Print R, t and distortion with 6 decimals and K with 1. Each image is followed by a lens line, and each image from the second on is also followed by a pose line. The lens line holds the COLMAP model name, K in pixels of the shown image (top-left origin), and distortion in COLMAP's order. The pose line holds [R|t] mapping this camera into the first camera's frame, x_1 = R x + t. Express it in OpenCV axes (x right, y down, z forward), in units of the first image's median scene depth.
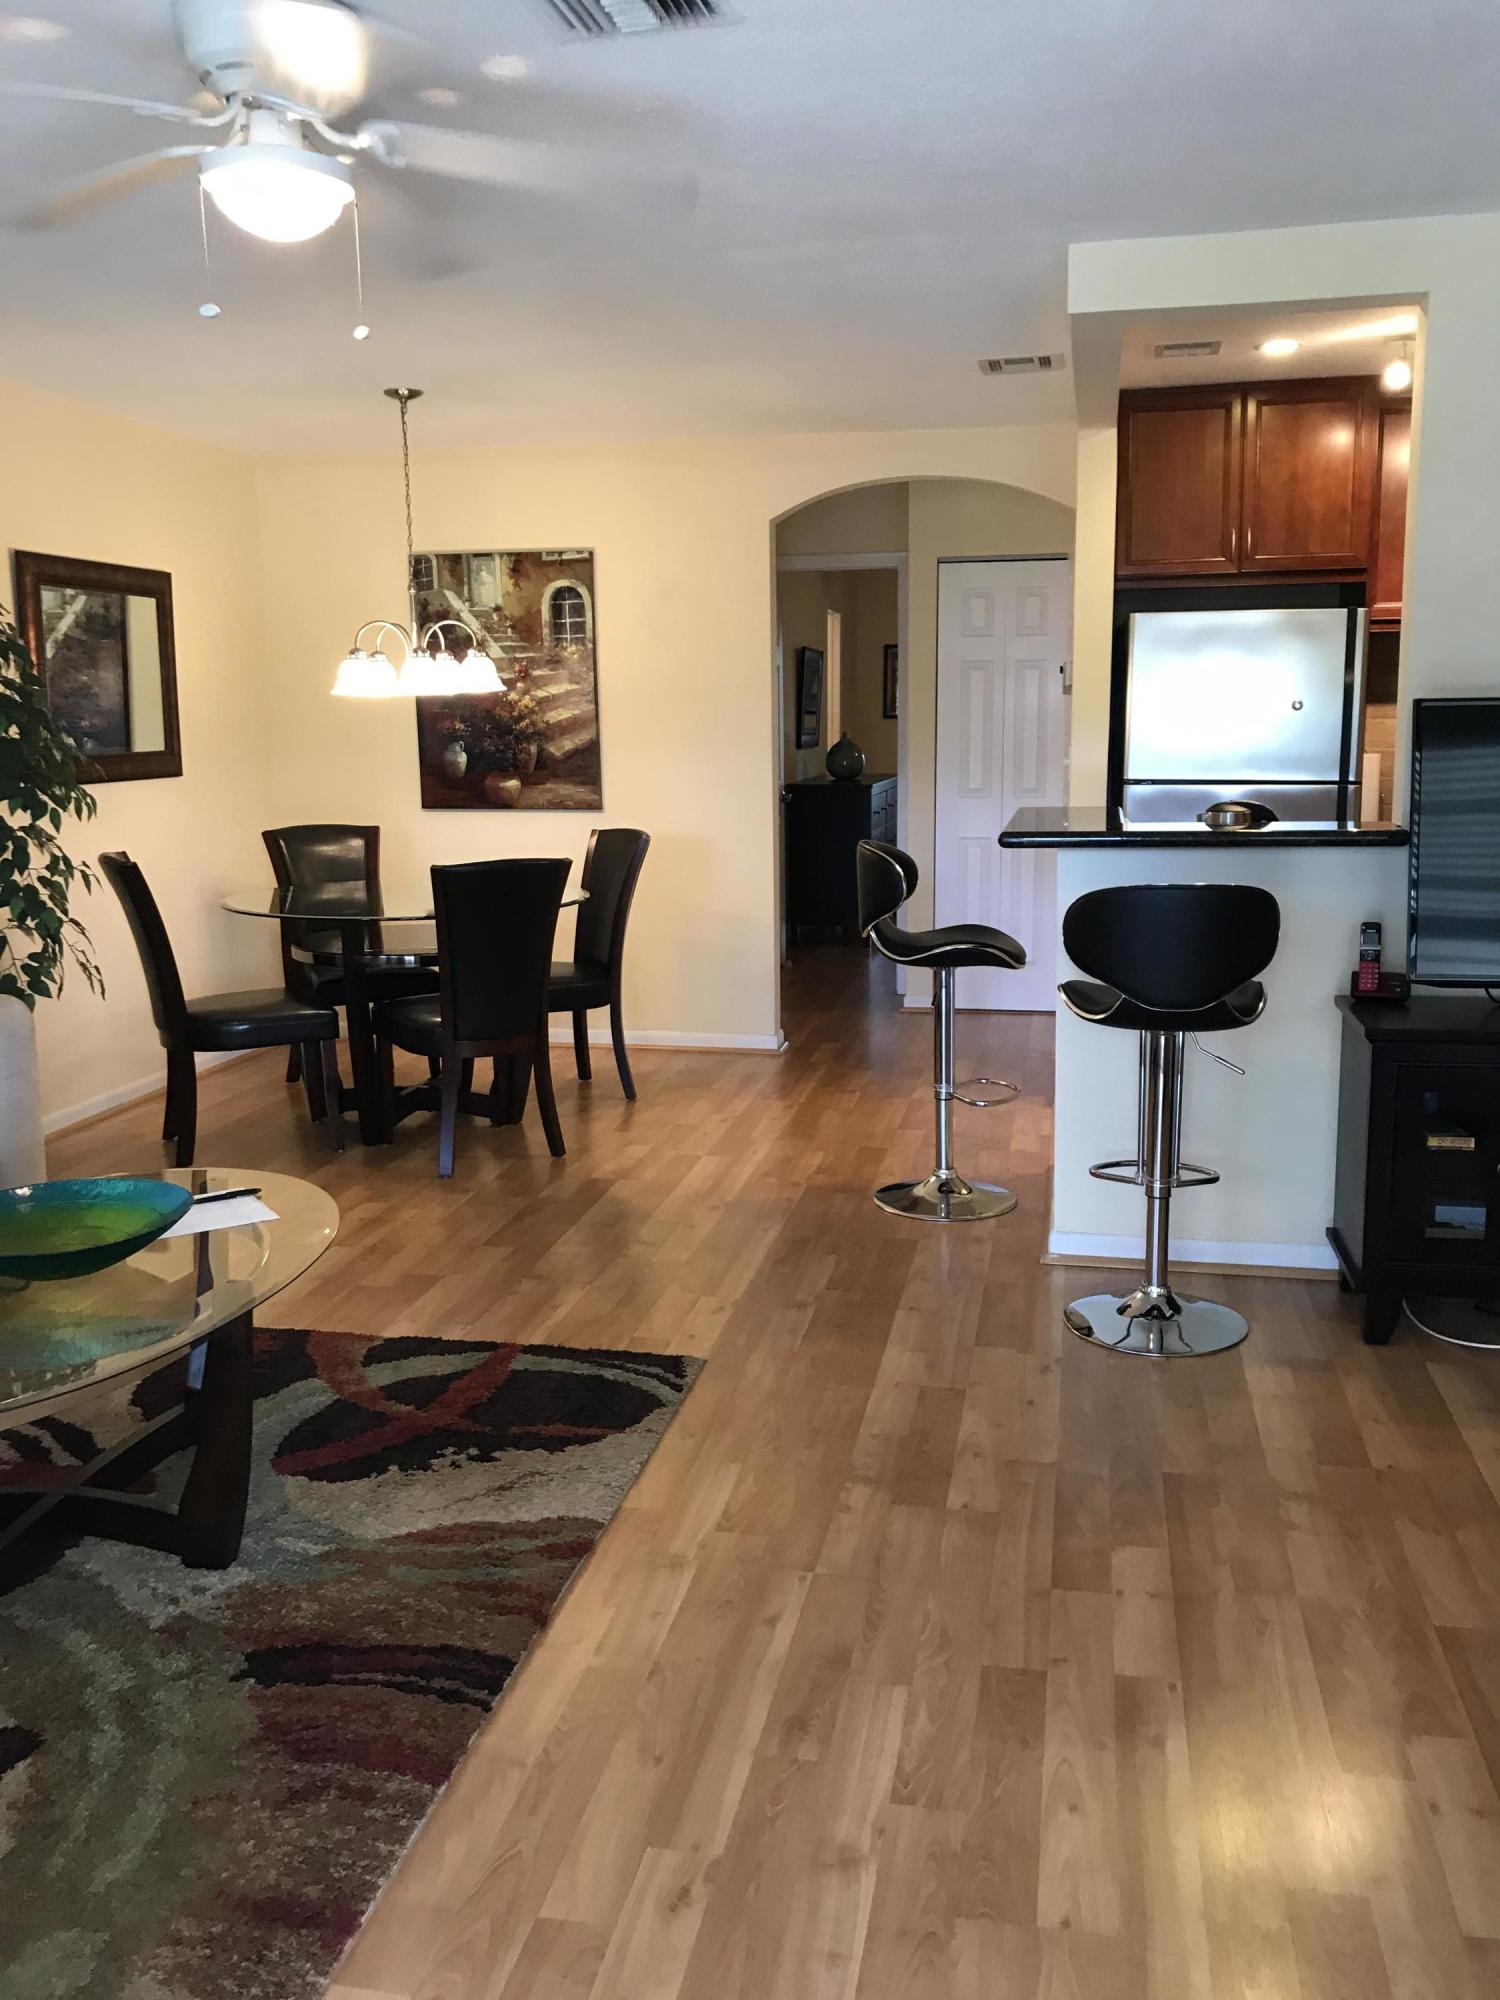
lens RADIAL K [[1644.9, 0, 750.0], [0, 1644.9, 1000.0], [0, 0, 1]] dist [0.003268, 0.003022]
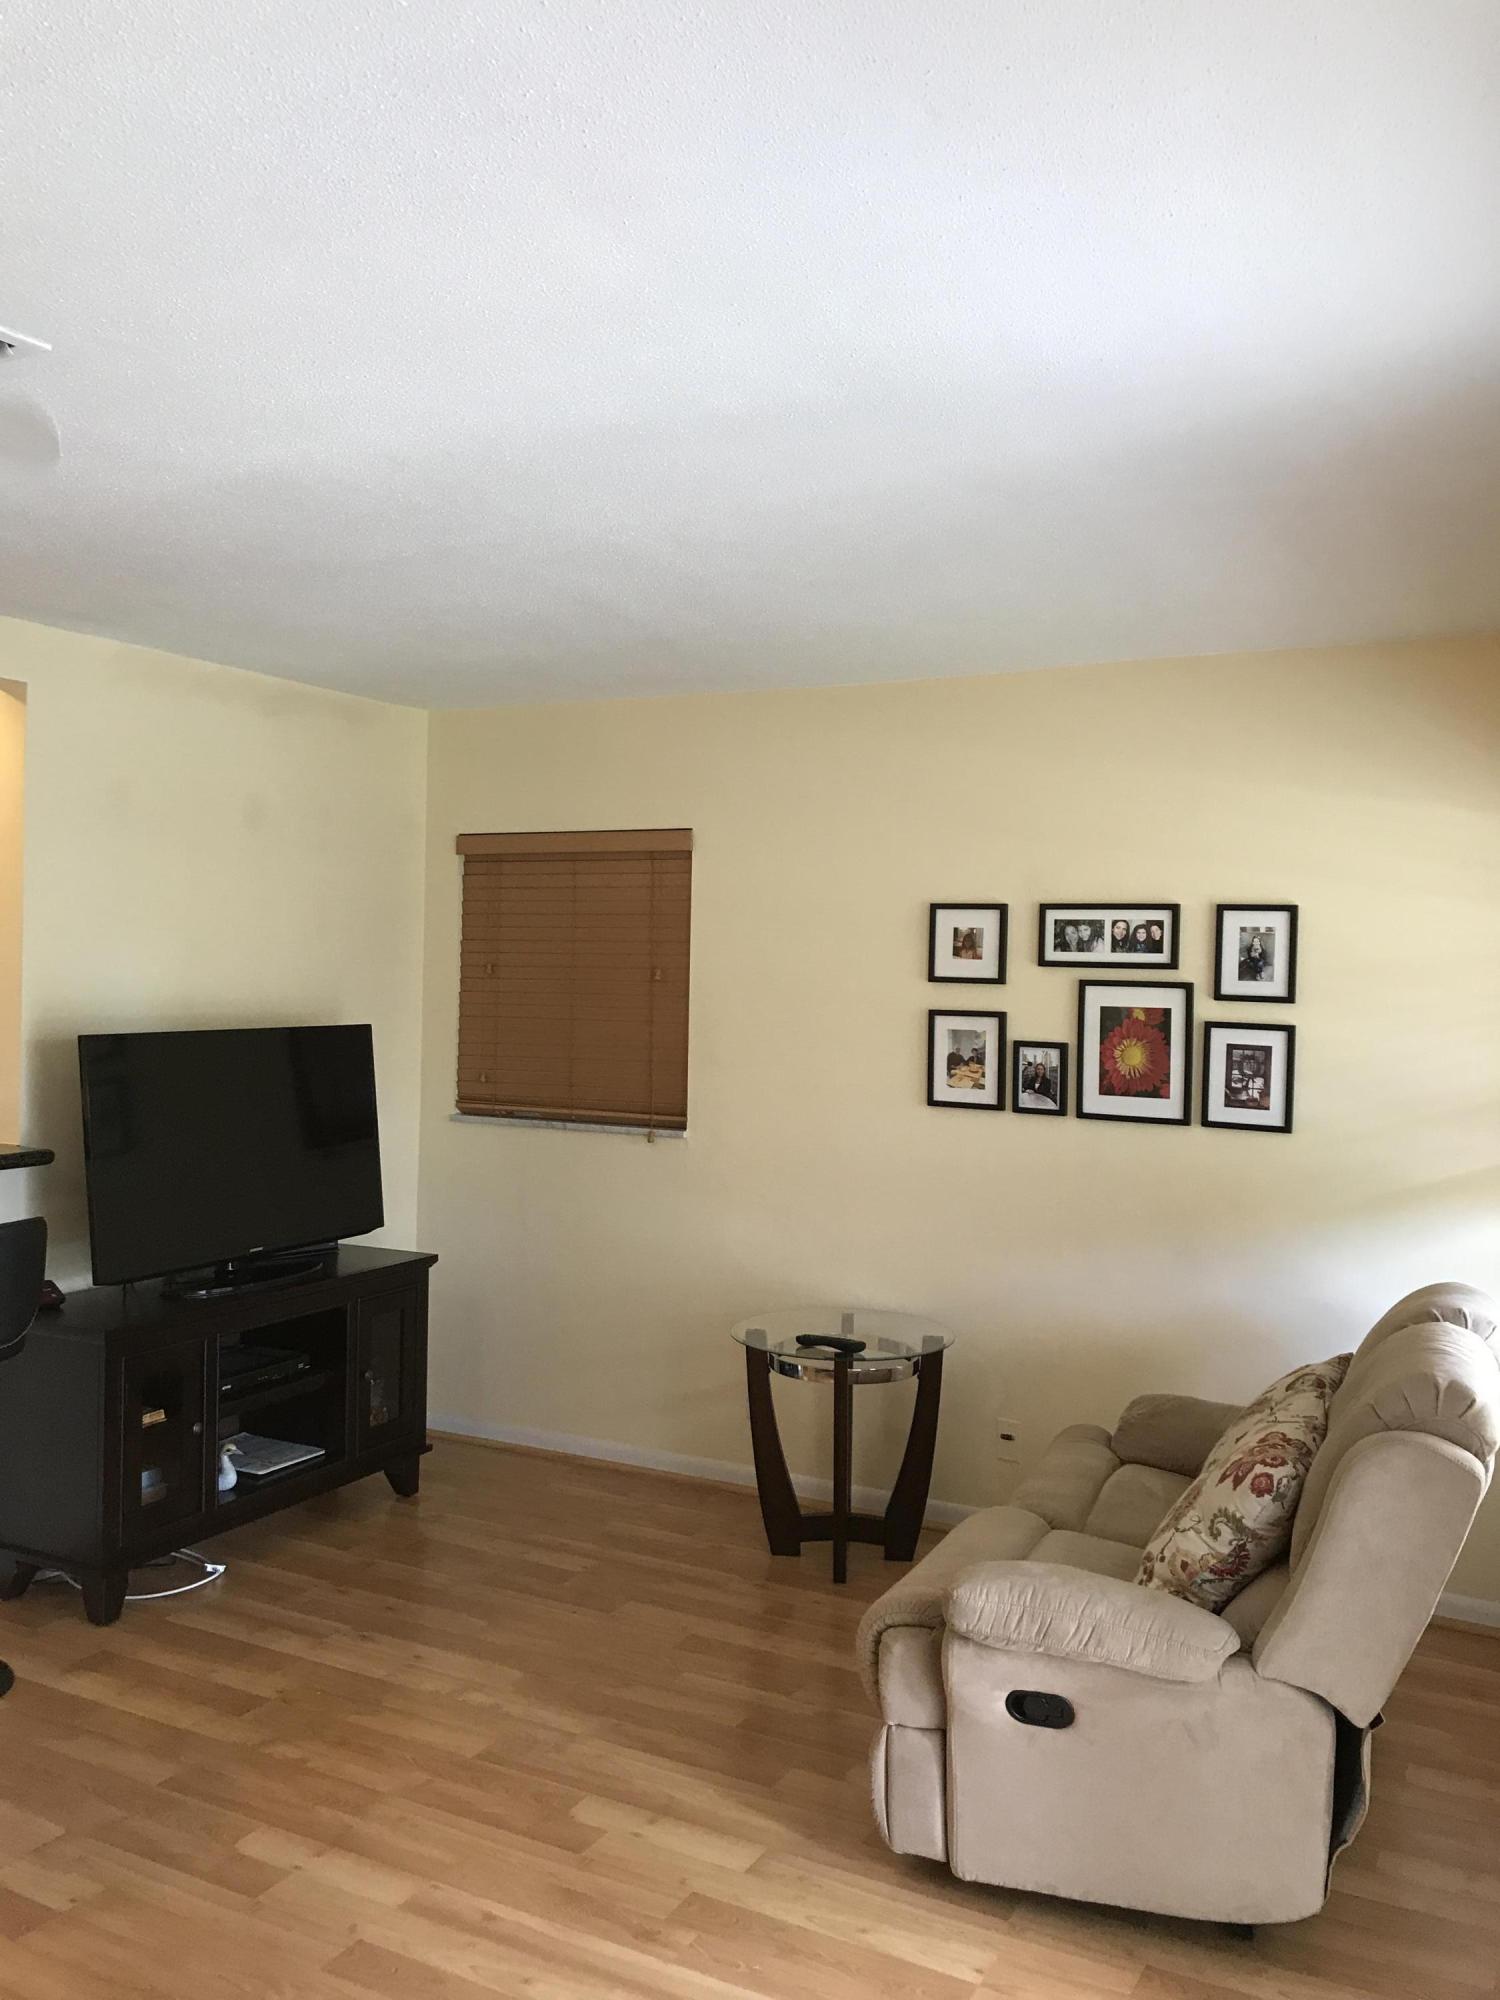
lens RADIAL K [[1644.9, 0, 750.0], [0, 1644.9, 1000.0], [0, 0, 1]] dist [0.003268, 0.003022]
pose [[0.295093, 0.001703, 0.955467, -1.199045], [0.142457, 0.988743, -0.045760, -0.198278], [-0.944789, 0.149616, 0.291529, 0.479341]]
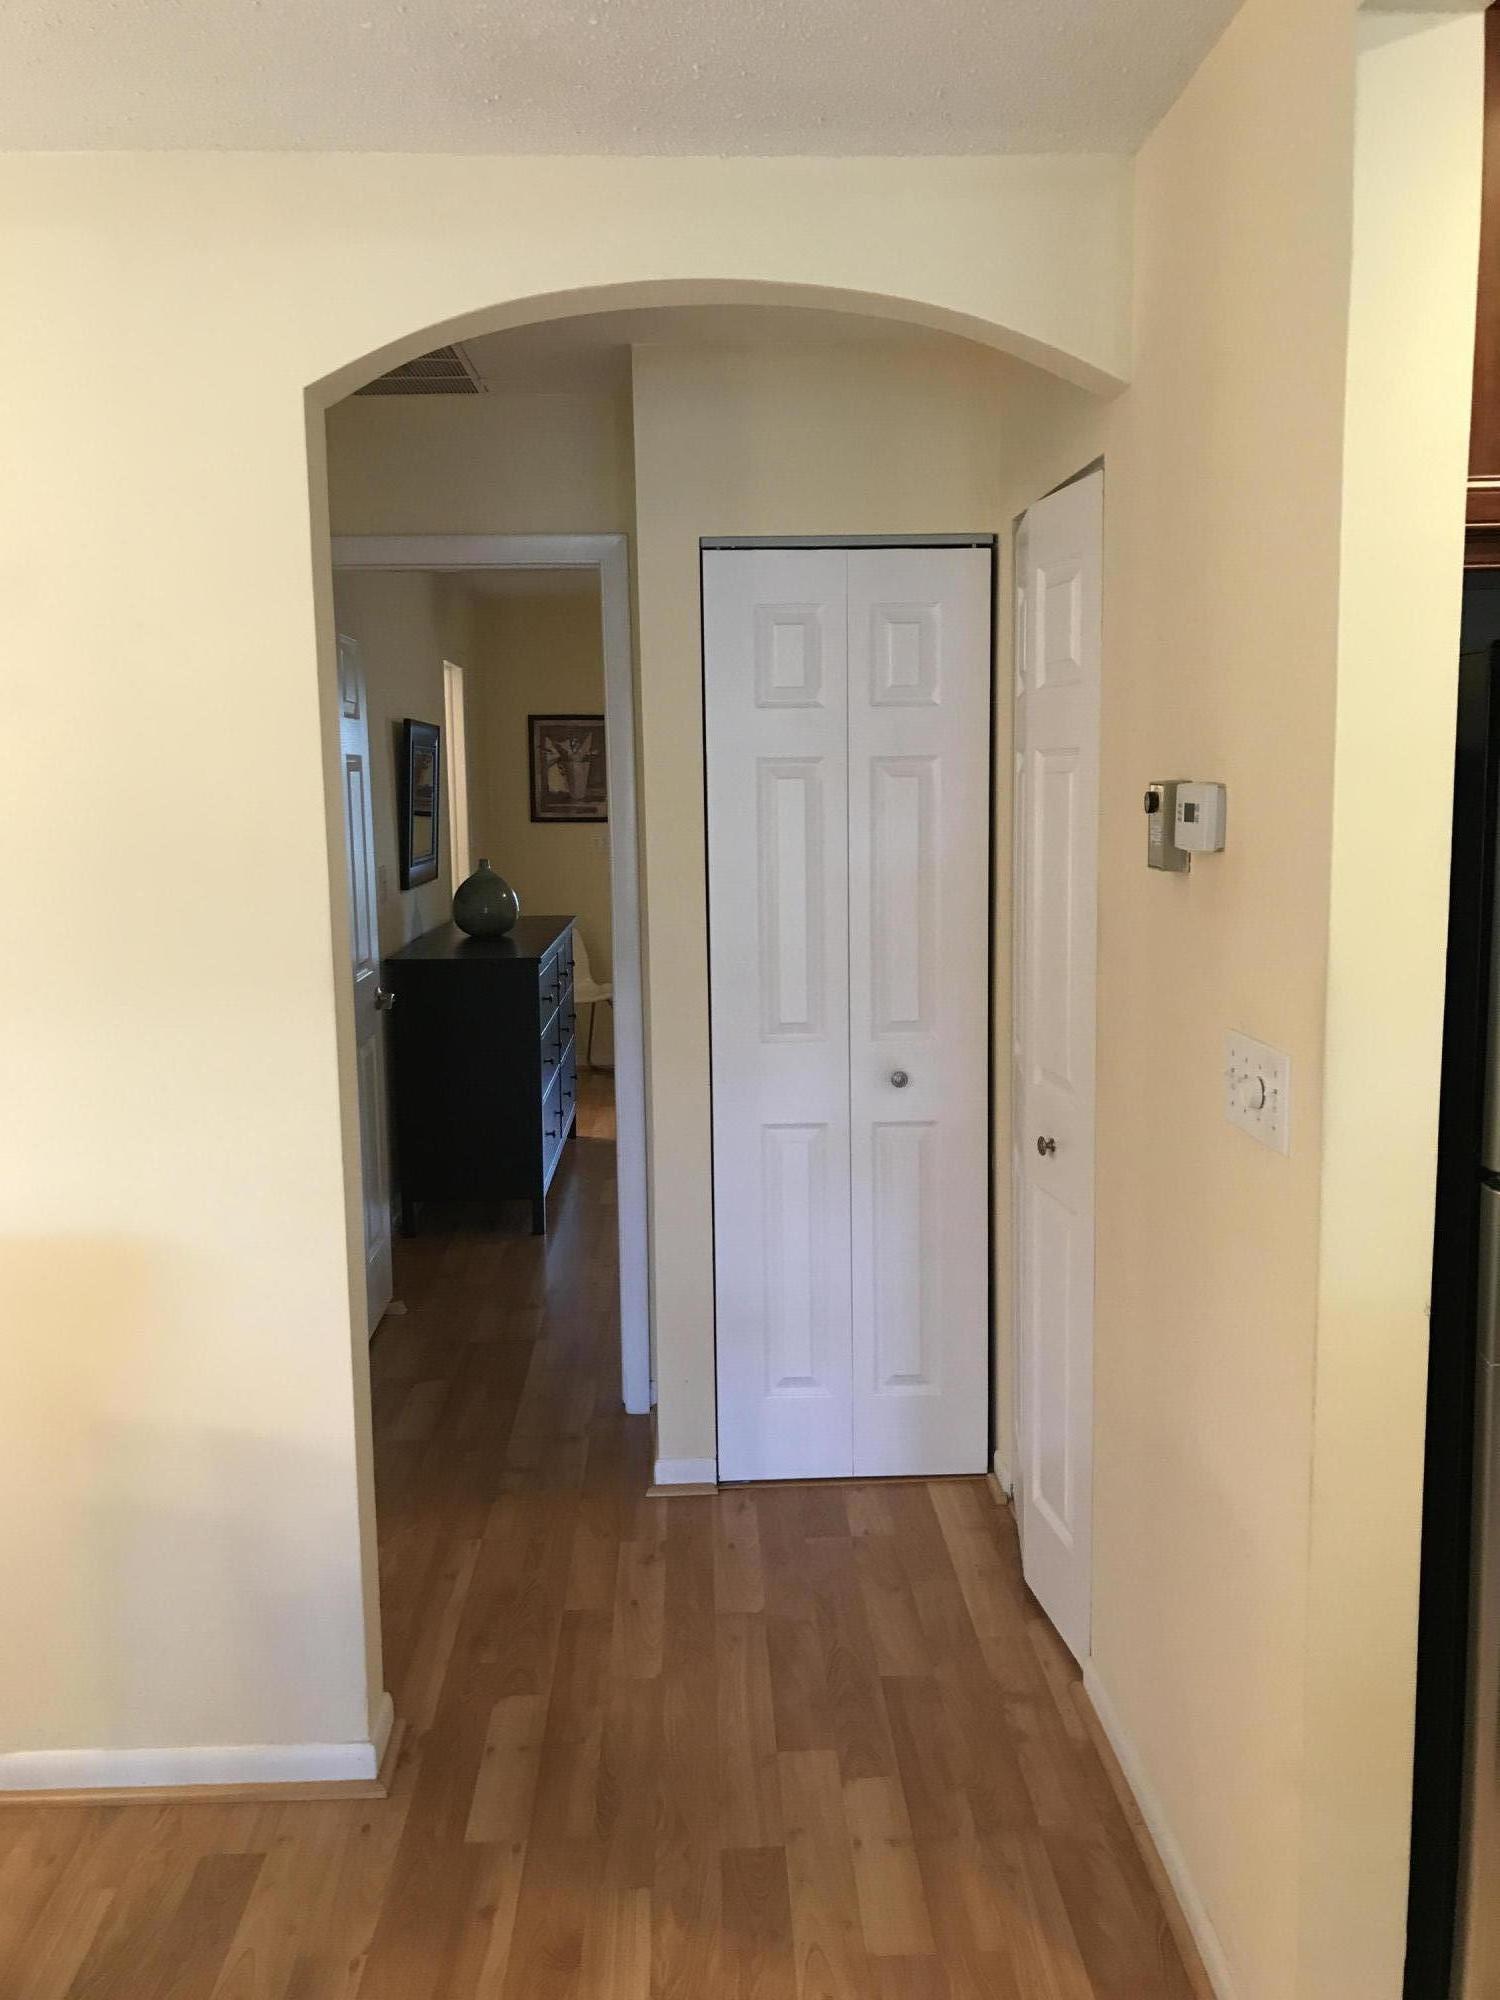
lens RADIAL K [[1644.9, 0, 750.0], [0, 1644.9, 1000.0], [0, 0, 1]] dist [0.003268, 0.003022]
pose [[0.973245, -0.034222, 0.227208, 0.011182], [0.043038, 0.998496, -0.033964, -0.067097], [-0.225704, 0.042834, 0.973254, 0.302781]]
